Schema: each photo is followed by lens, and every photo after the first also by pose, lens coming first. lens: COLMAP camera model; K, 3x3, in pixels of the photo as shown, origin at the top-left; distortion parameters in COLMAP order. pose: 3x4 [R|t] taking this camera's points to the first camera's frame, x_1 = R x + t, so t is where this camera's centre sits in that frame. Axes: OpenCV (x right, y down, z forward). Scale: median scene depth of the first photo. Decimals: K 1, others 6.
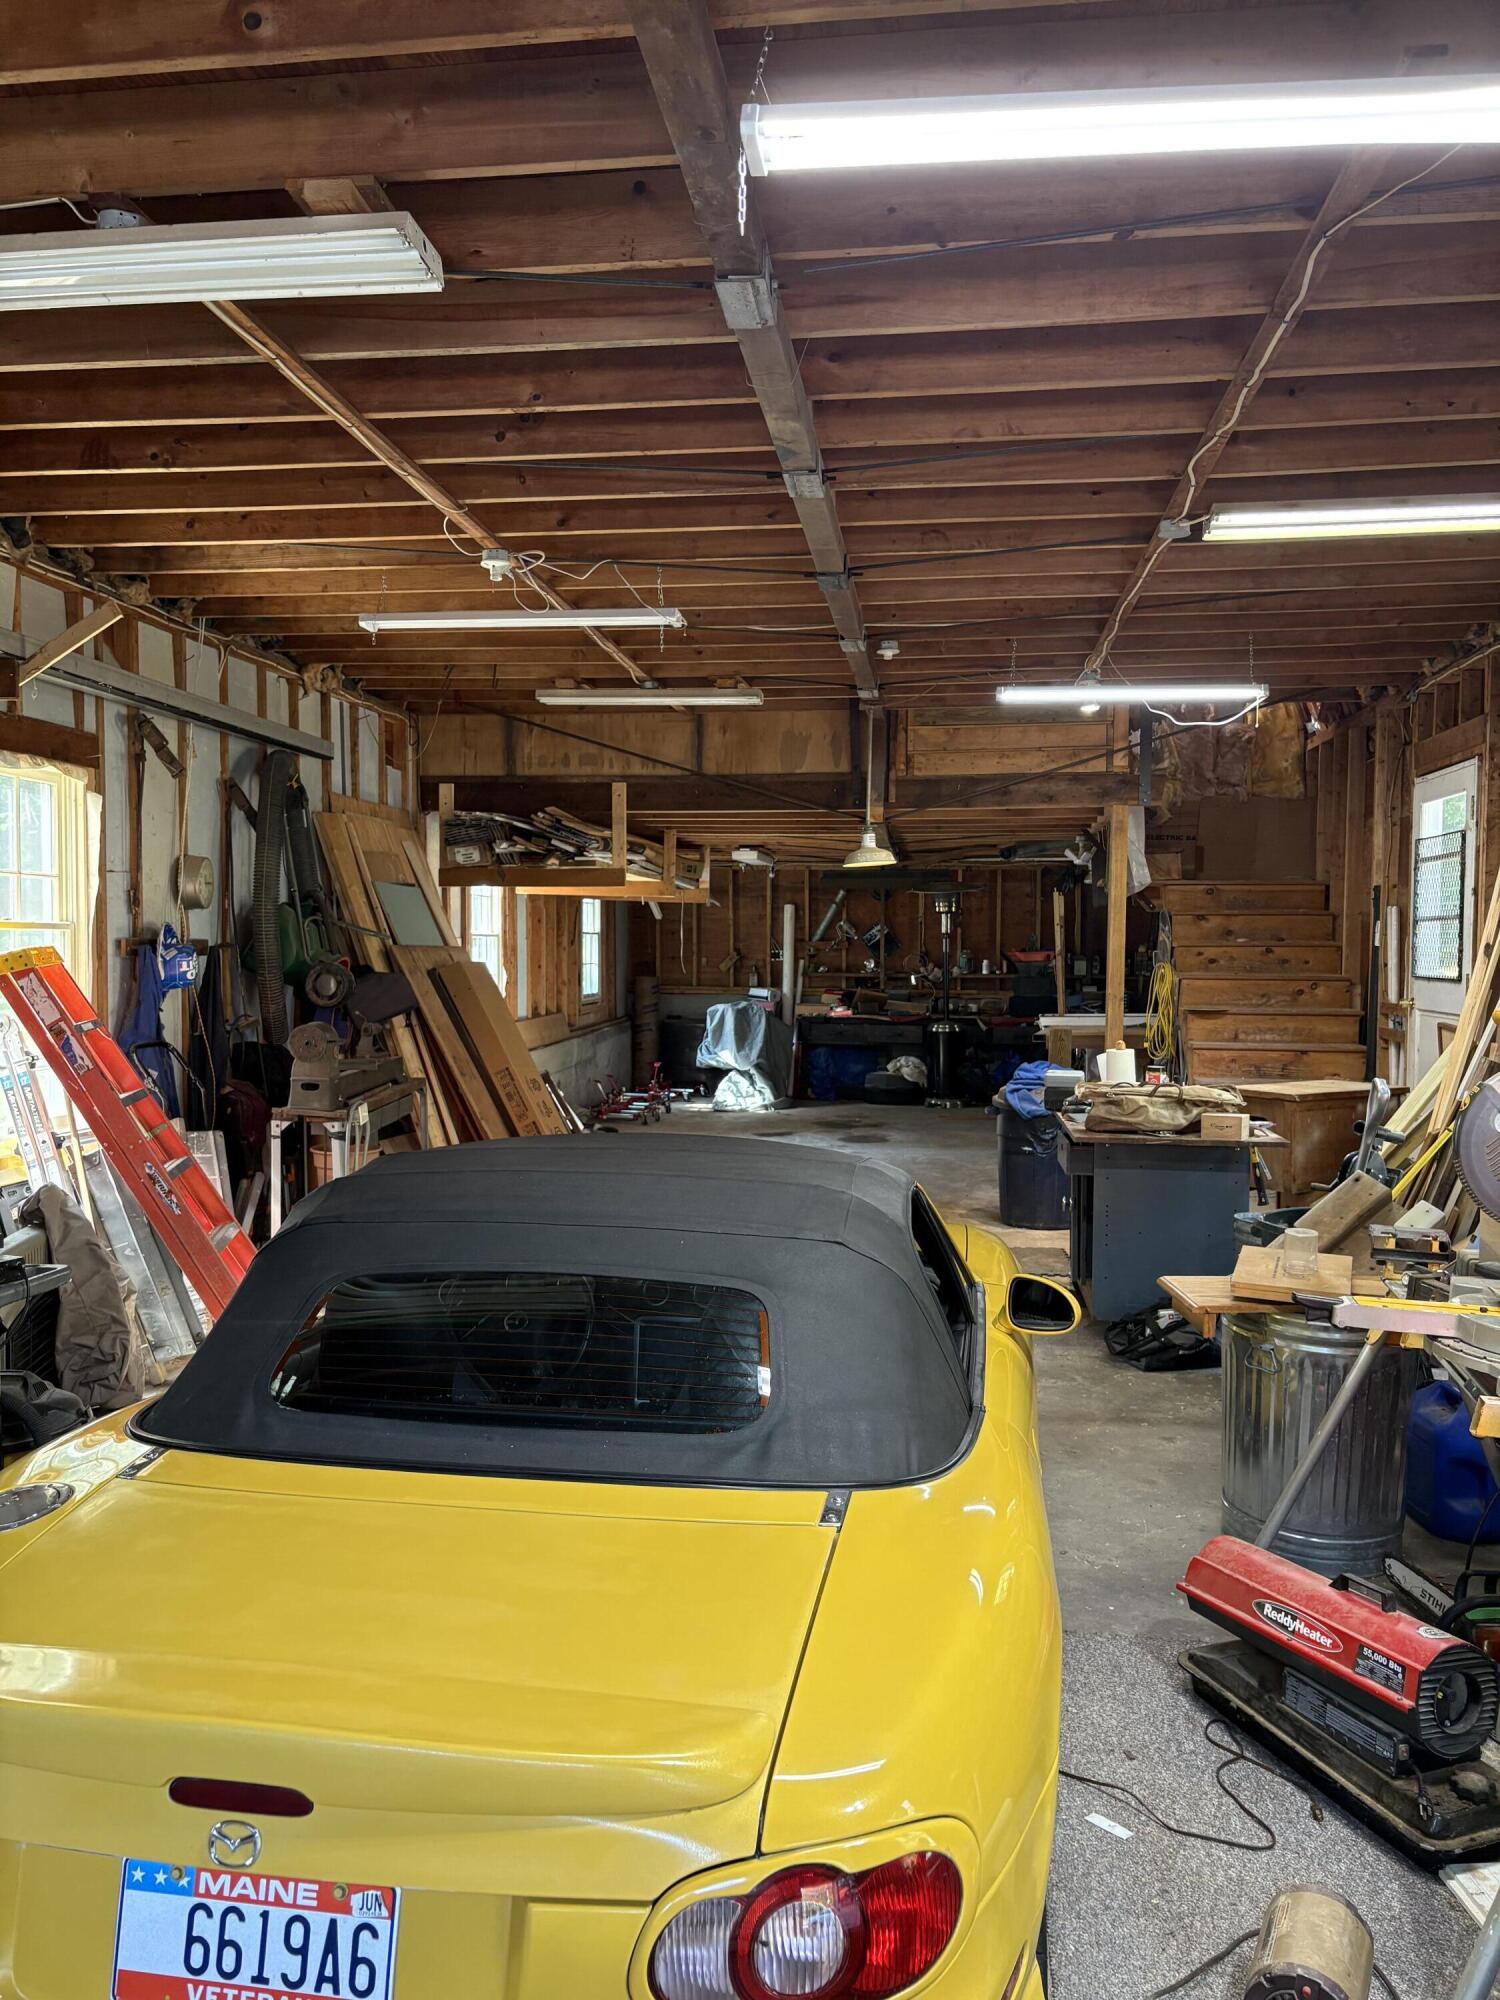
lens RADIAL K [[1468.6, 0, 748.3], [0, 1468.6, 1023.3], [0, 0, 1]] dist [0.151496, -0.354461]
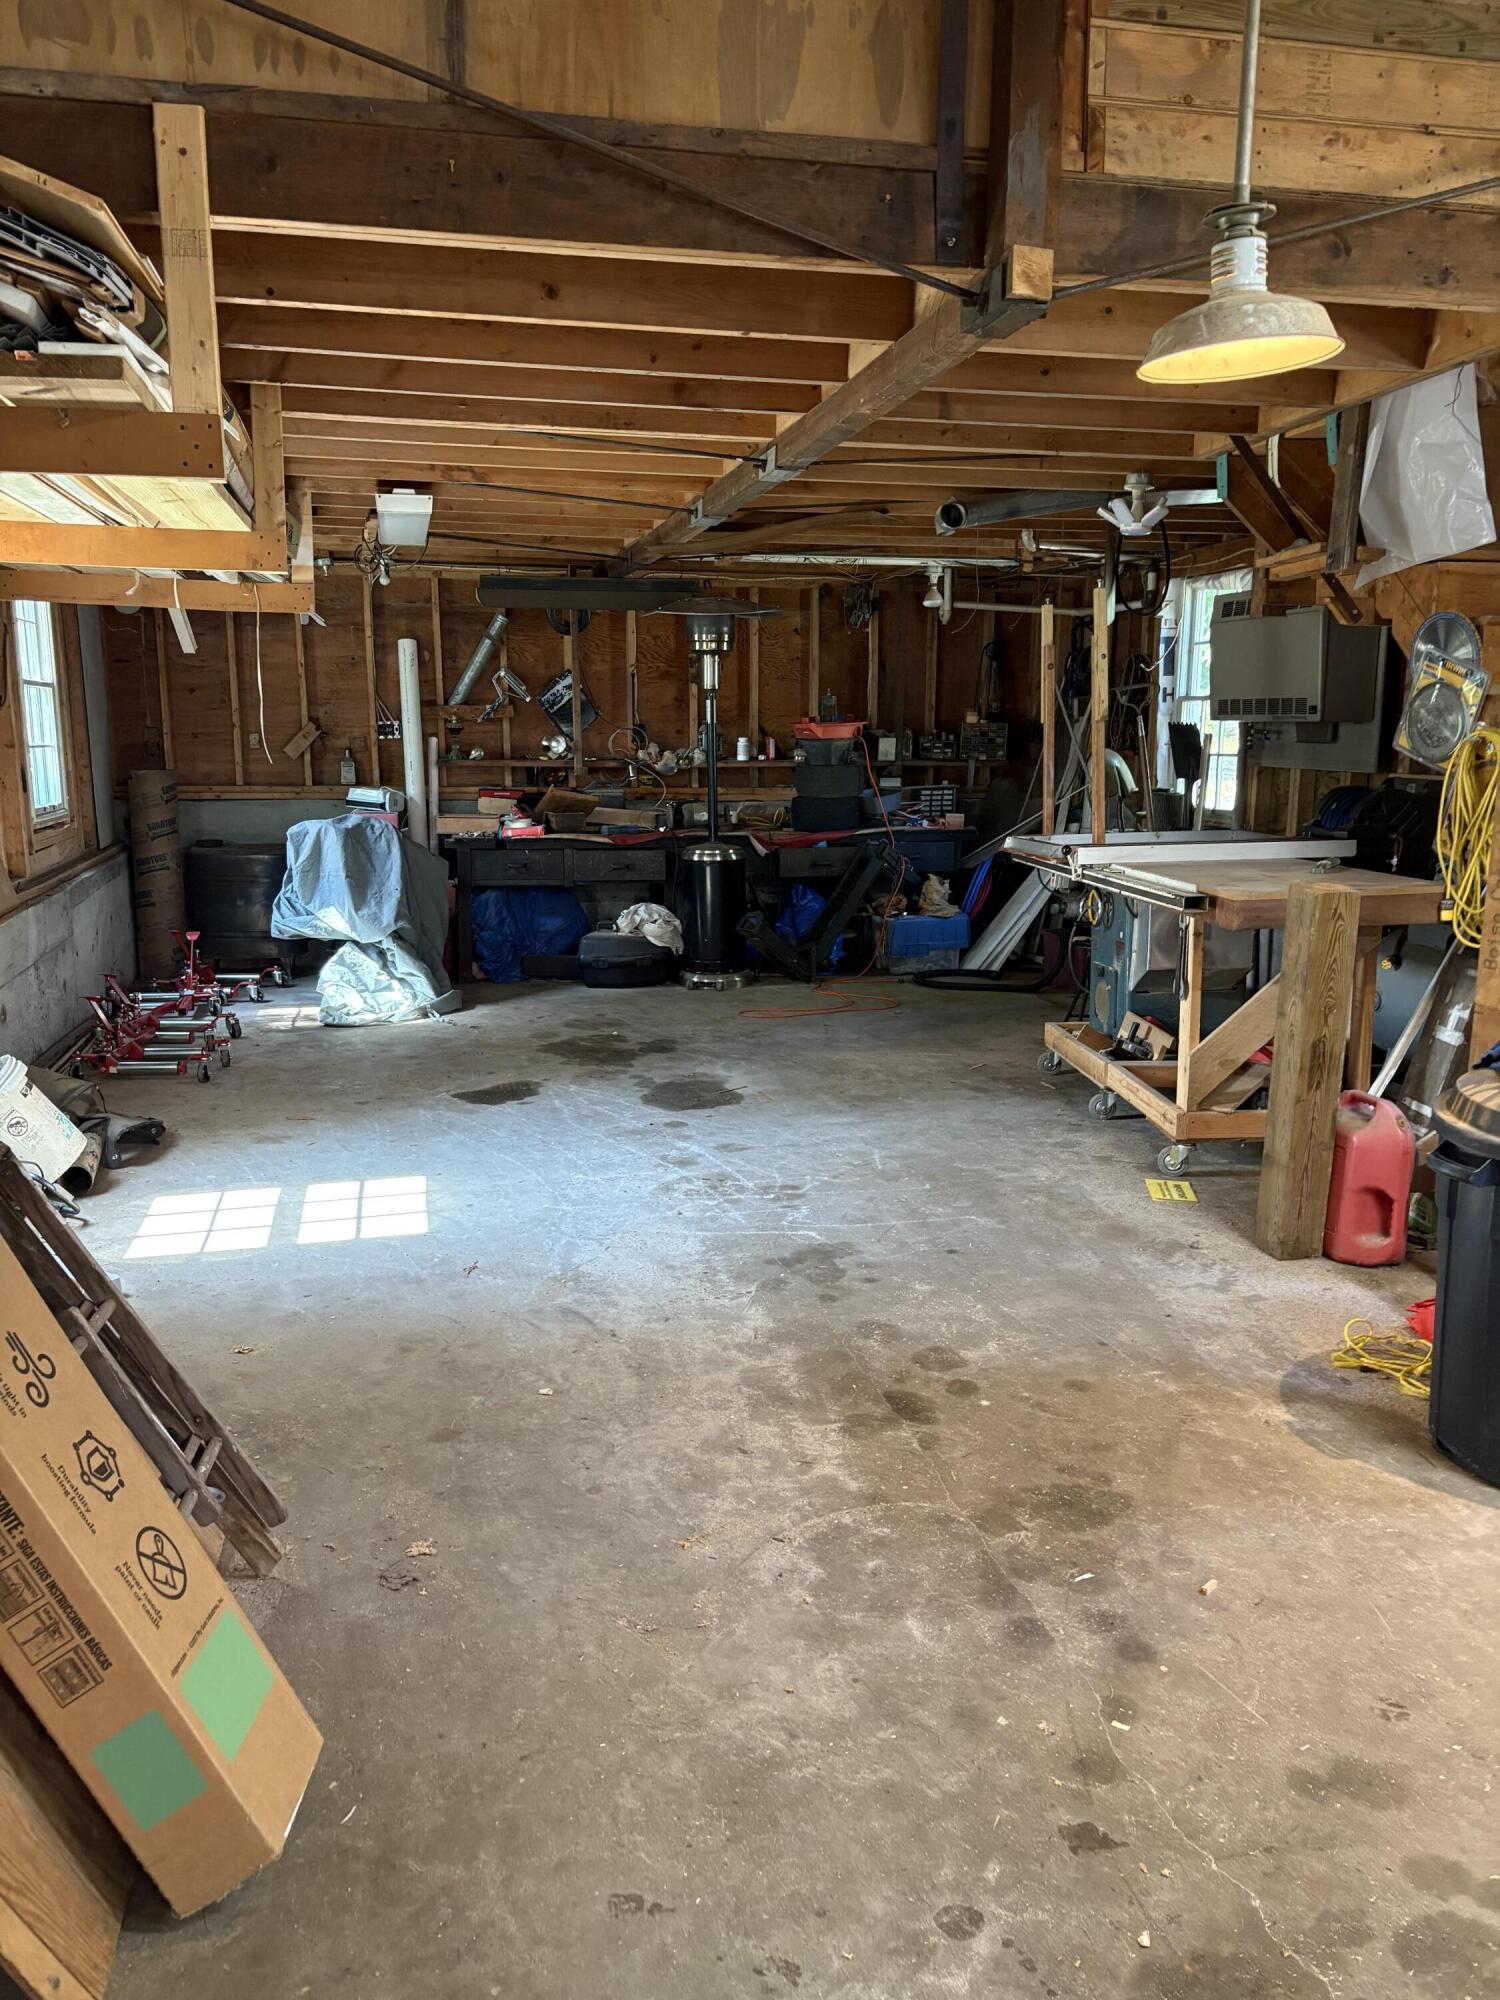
lens RADIAL K [[1555.6, 0, 777.8], [0, 1555.6, 1029.5], [0, 0, 1]] dist [0.029110, -0.039953]
pose [[0.939003, -0.067219, 0.337276, -0.090988], [0.020193, 0.989797, 0.141046, -0.023169], [-0.343316, -0.125632, 0.930780, 0.638059]]
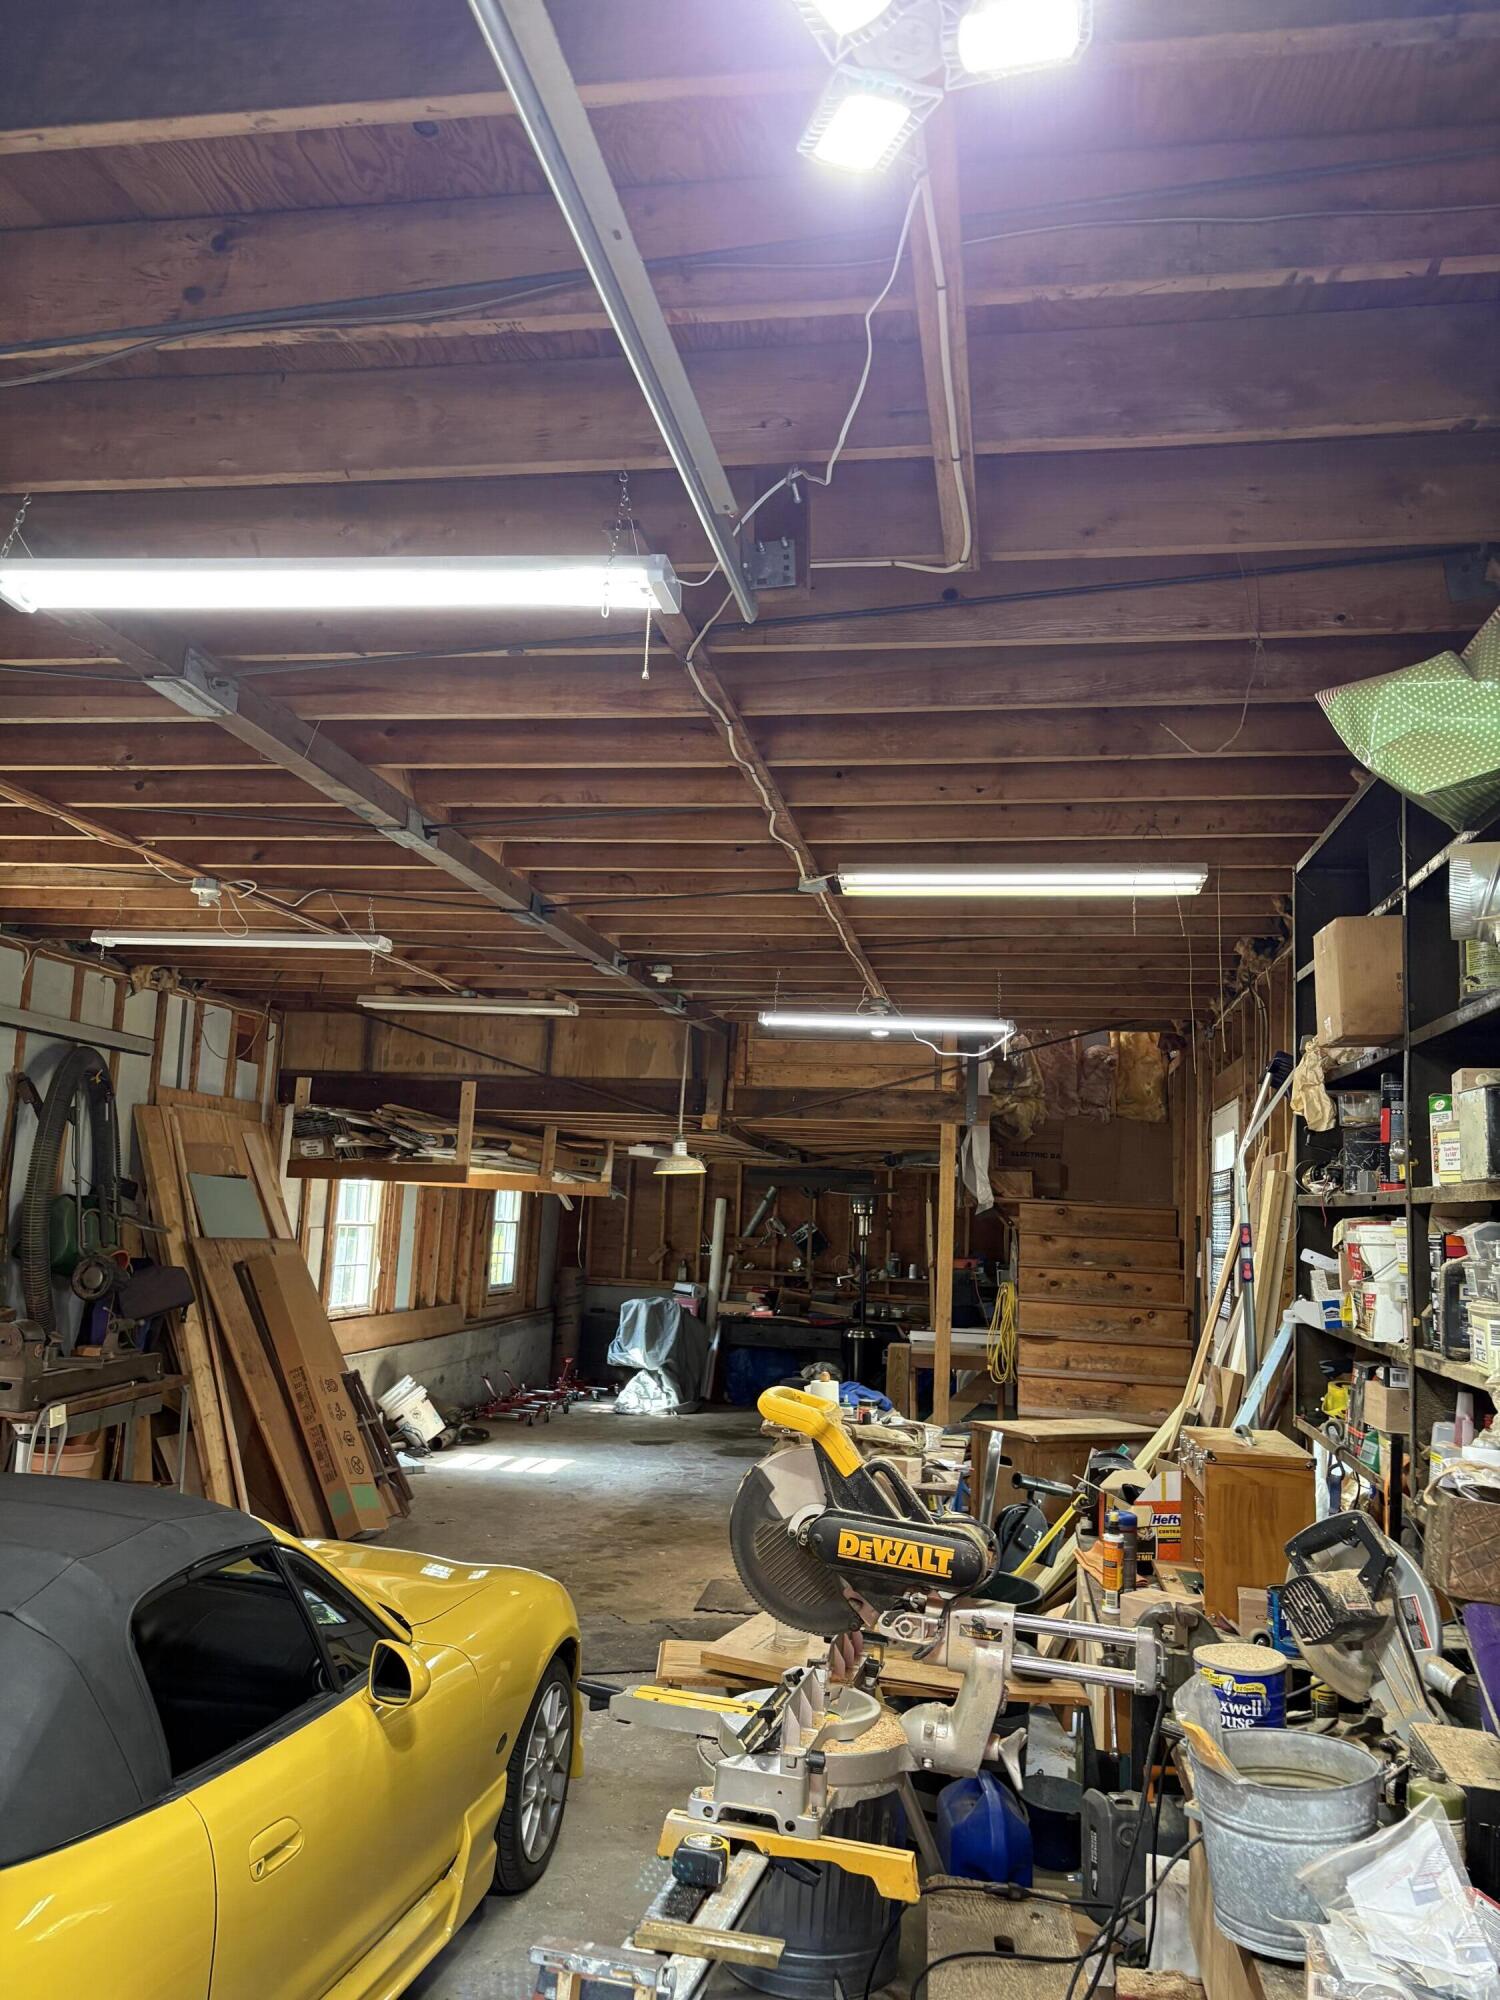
lens RADIAL K [[1468.6, 0, 748.3], [0, 1468.6, 1023.3], [0, 0, 1]] dist [0.151496, -0.354461]
pose [[0.998690, 0.034668, -0.037624, 0.140554], [-0.041176, 0.981125, -0.188938, -0.016983], [0.030364, 0.190240, 0.981268, -0.006308]]
